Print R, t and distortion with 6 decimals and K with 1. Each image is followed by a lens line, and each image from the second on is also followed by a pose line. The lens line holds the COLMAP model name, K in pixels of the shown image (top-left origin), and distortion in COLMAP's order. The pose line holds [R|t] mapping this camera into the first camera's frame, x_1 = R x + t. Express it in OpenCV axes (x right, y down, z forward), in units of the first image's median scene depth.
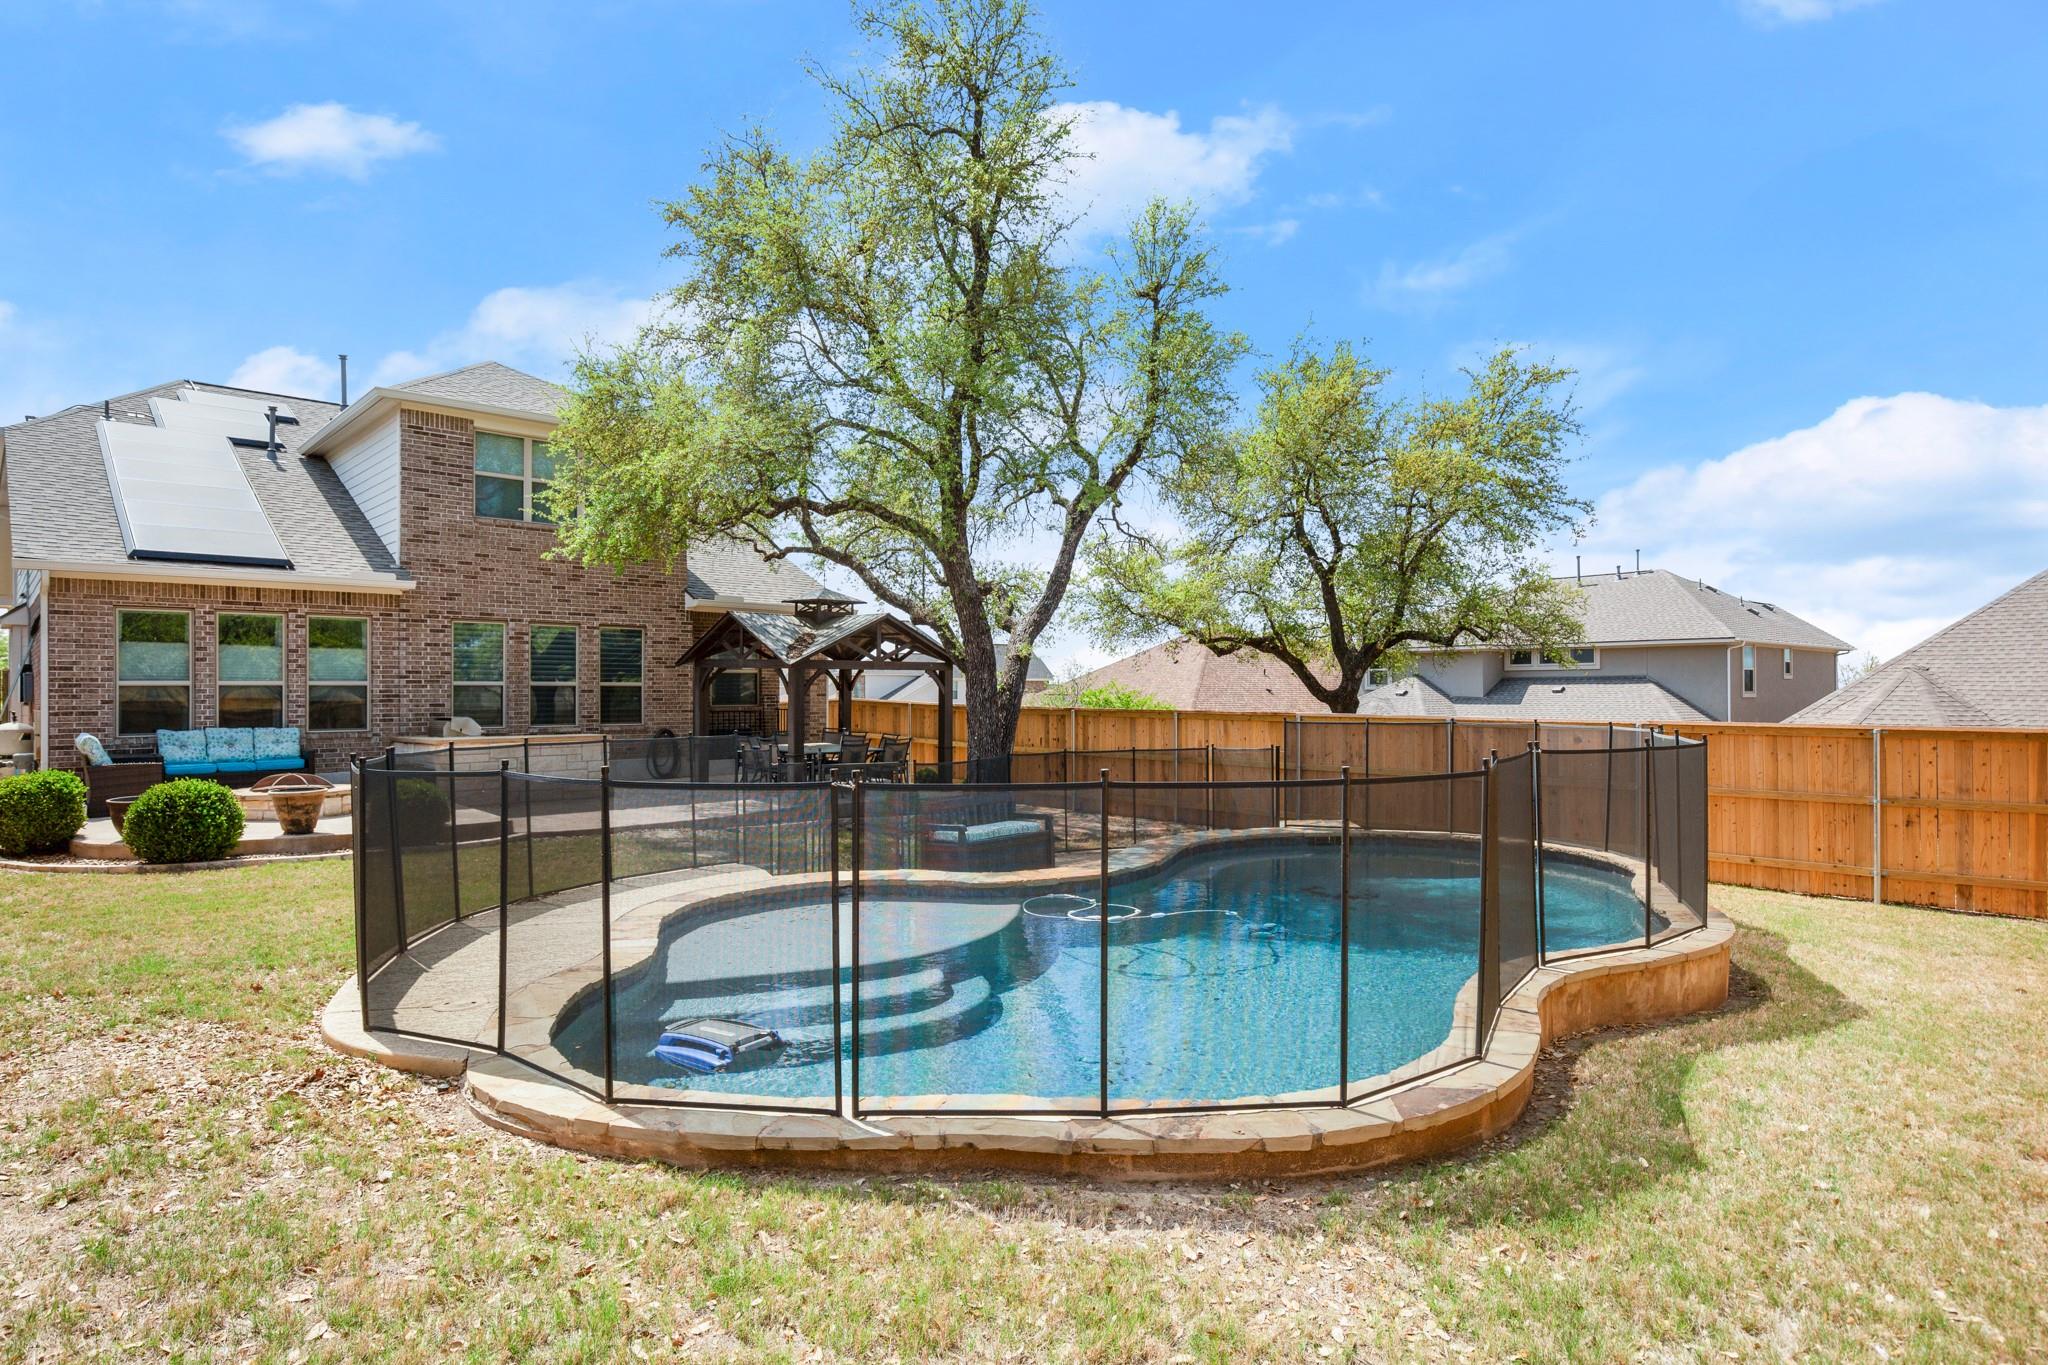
lens RADIAL K [[1121.8, 0, 1037.6], [0, 1121.8, 682.0], [0, 0, 1]] dist [-0.017595, 0.002248]
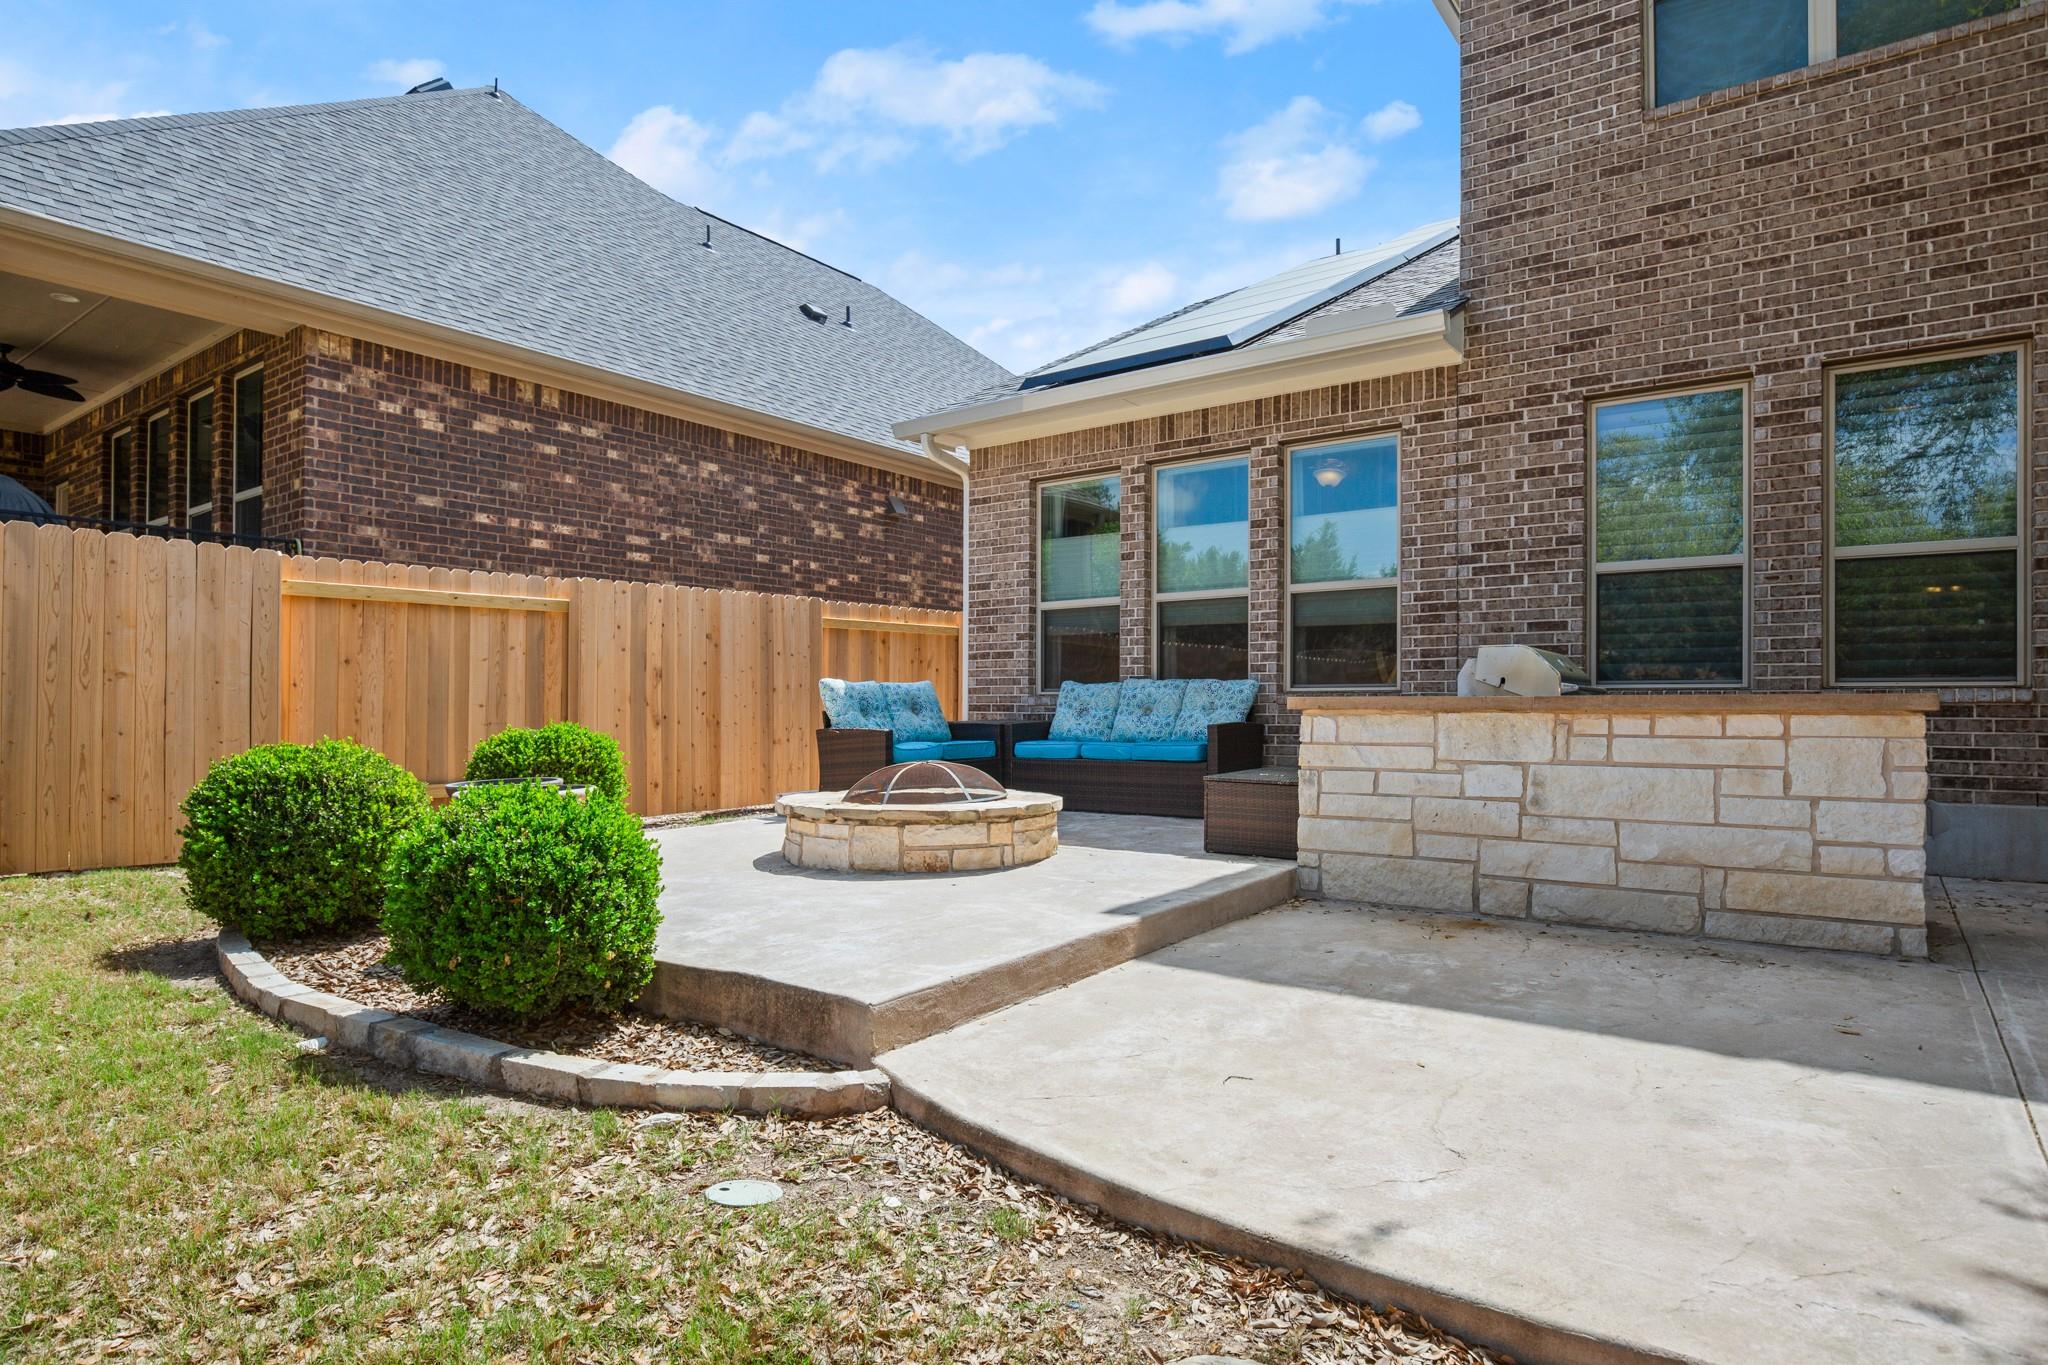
lens RADIAL K [[1121.8, 0, 1032.0], [0, 1121.8, 697.5], [0, 0, 1]] dist [-0.017595, 0.002248]
pose [[0.166484, -0.005832, -0.986027, -0.189748], [0.005226, 0.999974, -0.005032, 0.047961], [0.986030, -0.004315, 0.166510, 0.780399]]
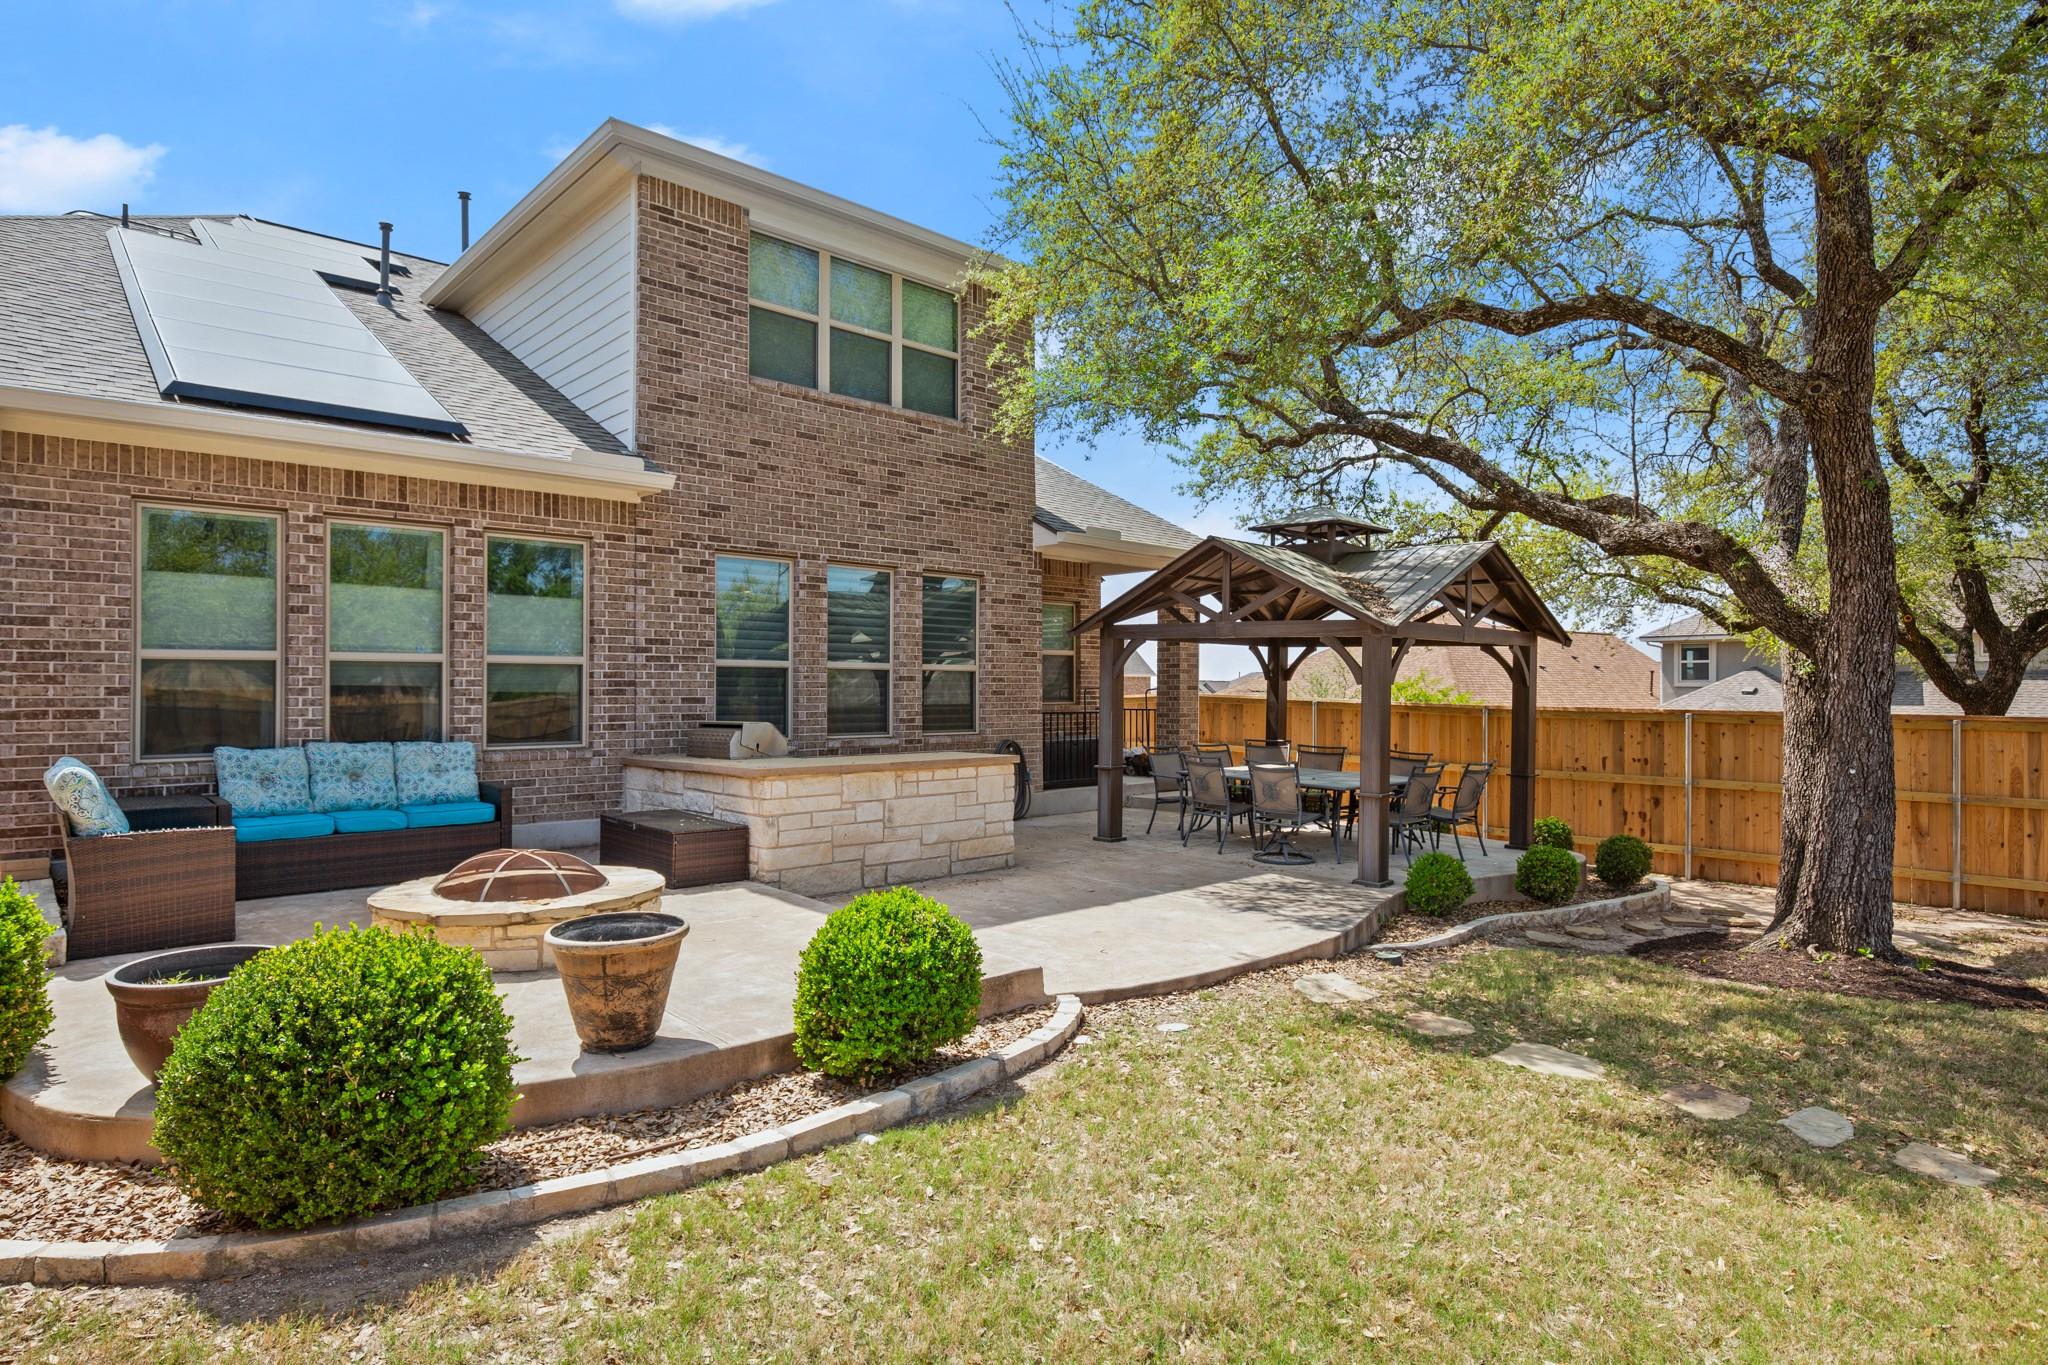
lens RADIAL K [[1121.8, 0, 1021.0], [0, 1121.8, 675.3], [0, 0, 1]] dist [-0.017595, 0.002248]
pose [[0.999791, 0.004718, -0.019908, -0.370615], [-0.004793, 0.999982, -0.003733, 0.009475], [0.019890, 0.003828, 0.999795, 0.446330]]
